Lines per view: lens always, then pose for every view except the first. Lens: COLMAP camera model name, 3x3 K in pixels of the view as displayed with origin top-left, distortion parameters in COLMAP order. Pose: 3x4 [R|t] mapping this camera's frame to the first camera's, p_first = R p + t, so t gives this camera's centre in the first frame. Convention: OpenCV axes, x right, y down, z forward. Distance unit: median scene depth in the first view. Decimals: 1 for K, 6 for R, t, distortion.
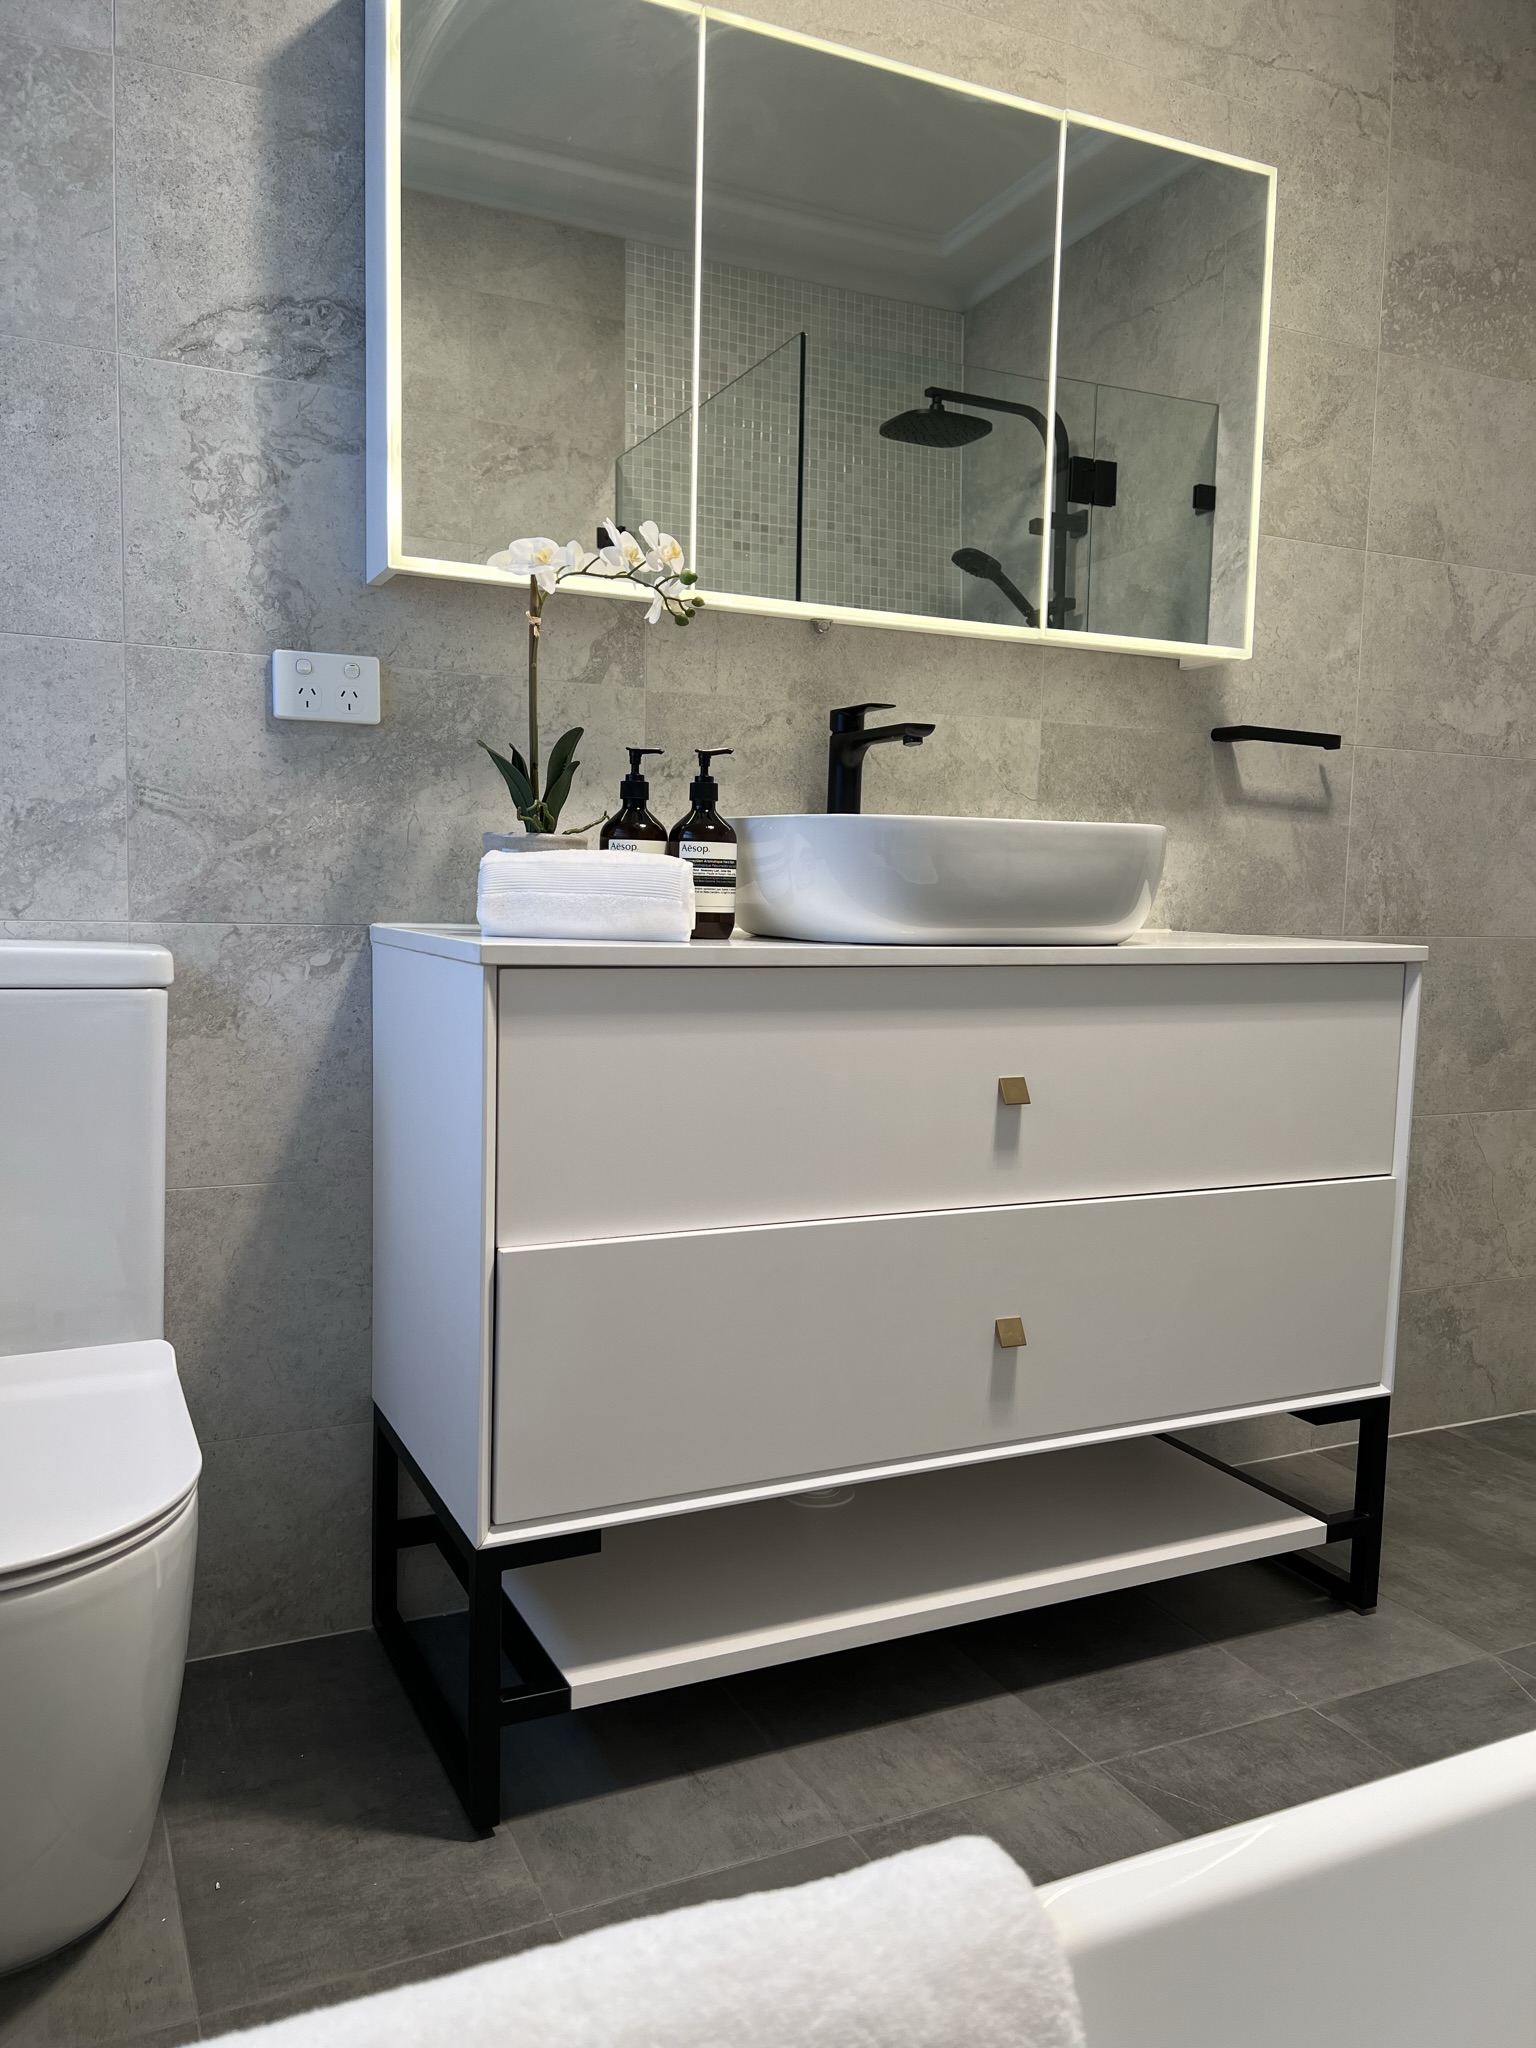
lens RADIAL K [[1511.9, 0, 773.6], [0, 1511.9, 1035.6], [0, 0, 1]] dist [0.071167, -0.083504]
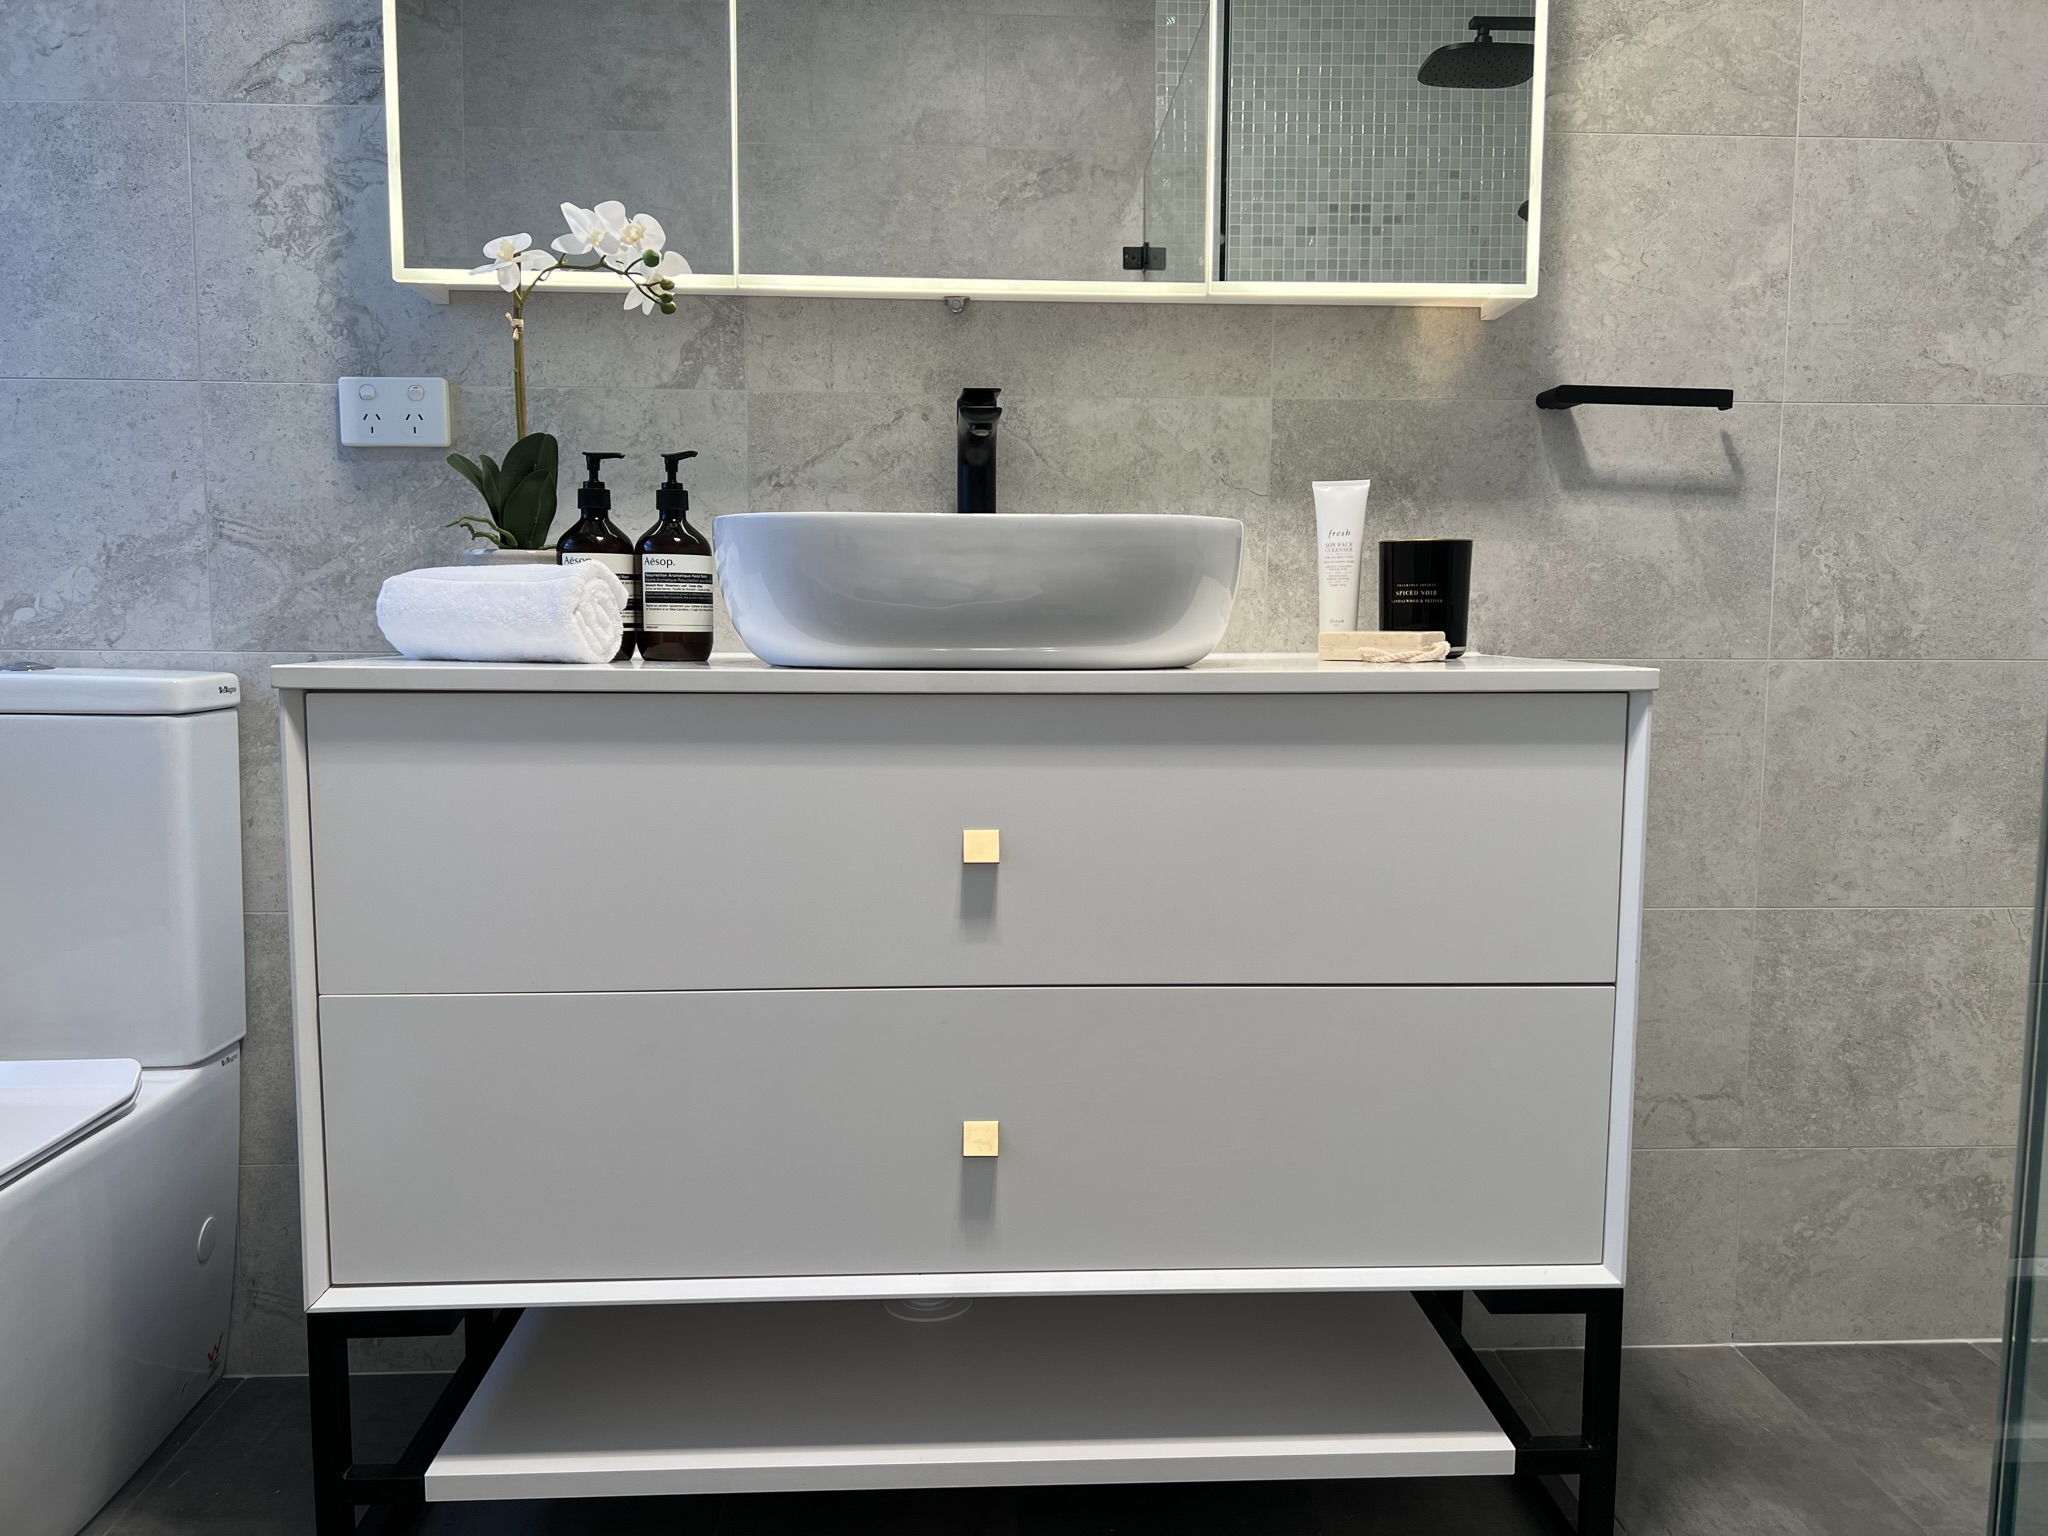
lens RADIAL K [[1511.9, 0, 1040.2], [0, 1511.9, 780.6], [0, 0, 1]] dist [0.071167, -0.083504]
pose [[0.922431, 0.019134, -0.385688, 0.417902], [-0.020804, 0.999784, -0.000155, 0.001300], [0.385601, 0.008167, 0.922629, 0.219782]]
